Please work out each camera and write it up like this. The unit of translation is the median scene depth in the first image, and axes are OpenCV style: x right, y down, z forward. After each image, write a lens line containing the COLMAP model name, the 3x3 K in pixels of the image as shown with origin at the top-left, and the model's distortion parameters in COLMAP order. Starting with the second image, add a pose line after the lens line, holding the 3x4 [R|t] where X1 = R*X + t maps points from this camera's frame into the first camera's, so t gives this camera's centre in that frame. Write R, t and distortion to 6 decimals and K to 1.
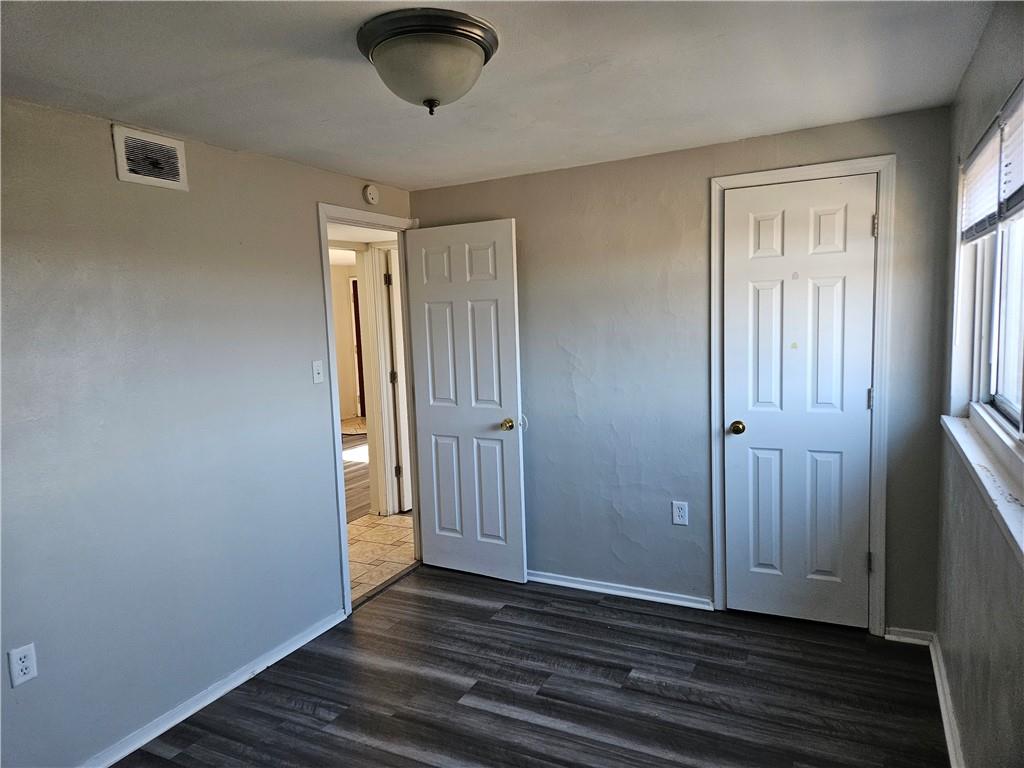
lens RADIAL K [[684.0, 0, 504.6], [0, 684.0, 386.6], [0, 0, 1]] dist [0.084071, -0.072717]
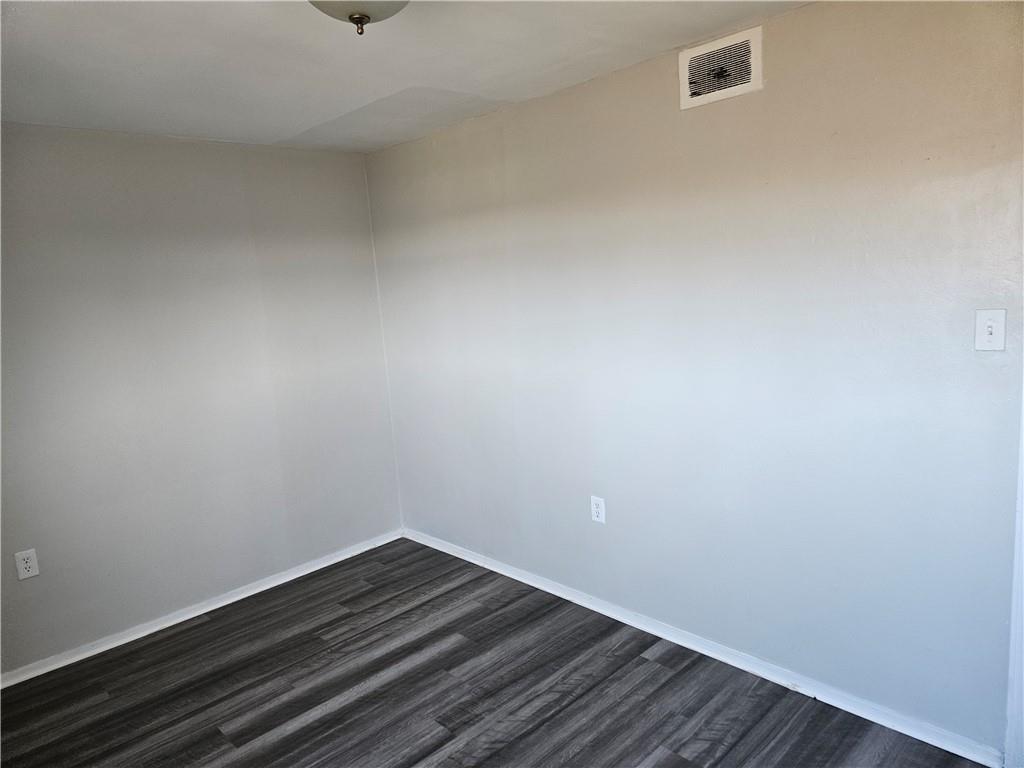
lens RADIAL K [[679.5, 0, 508.4], [0, 679.5, 384.9], [0, 0, 1]] dist [0.080008, -0.062979]
pose [[-0.321864, 0.208063, -0.923641, 0.401545], [-0.014562, 0.974351, 0.224560, -0.103242], [0.946674, 0.085728, -0.310579, 0.863229]]
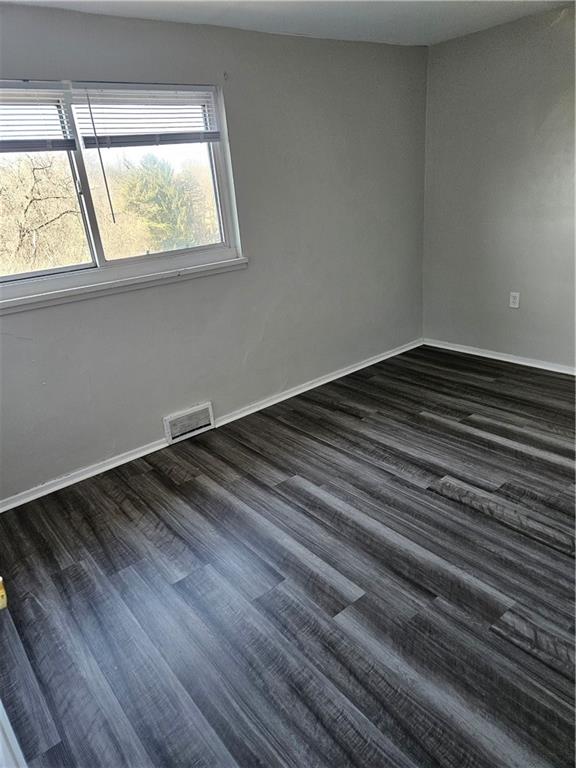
lens RADIAL K [[509.7, 0, 277.2], [0, 509.7, 380.5], [0, 0, 1]] dist [0.080008, -0.062979]
pose [[-0.899601, -0.028838, 0.435760, -0.223132], [0.175616, 0.889696, 0.421427, -0.102770], [-0.399847, 0.455642, -0.795306, 1.276272]]
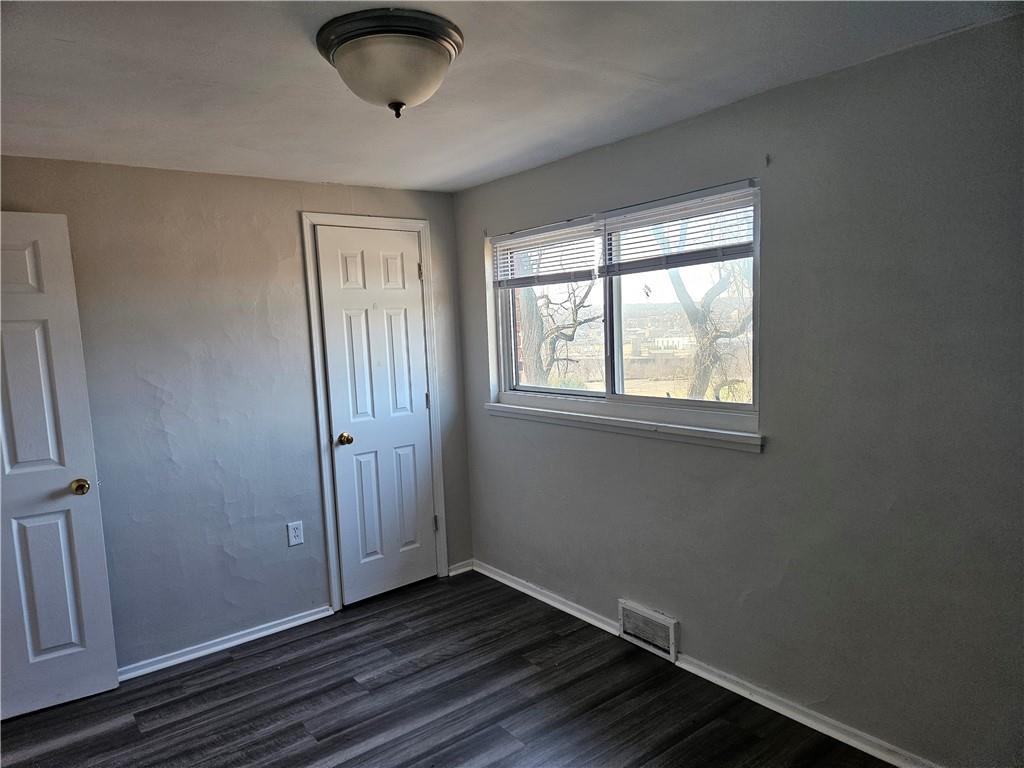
lens RADIAL K [[683.1, 0, 512.3], [0, 683.1, 399.0], [0, 0, 1]] dist [0.088304, -0.071609]
pose [[0.423192, -0.081707, 0.902348, -0.567808], [0.123498, 0.991832, 0.031890, -0.007133], [-0.897584, 0.097942, 0.429826, 0.281341]]
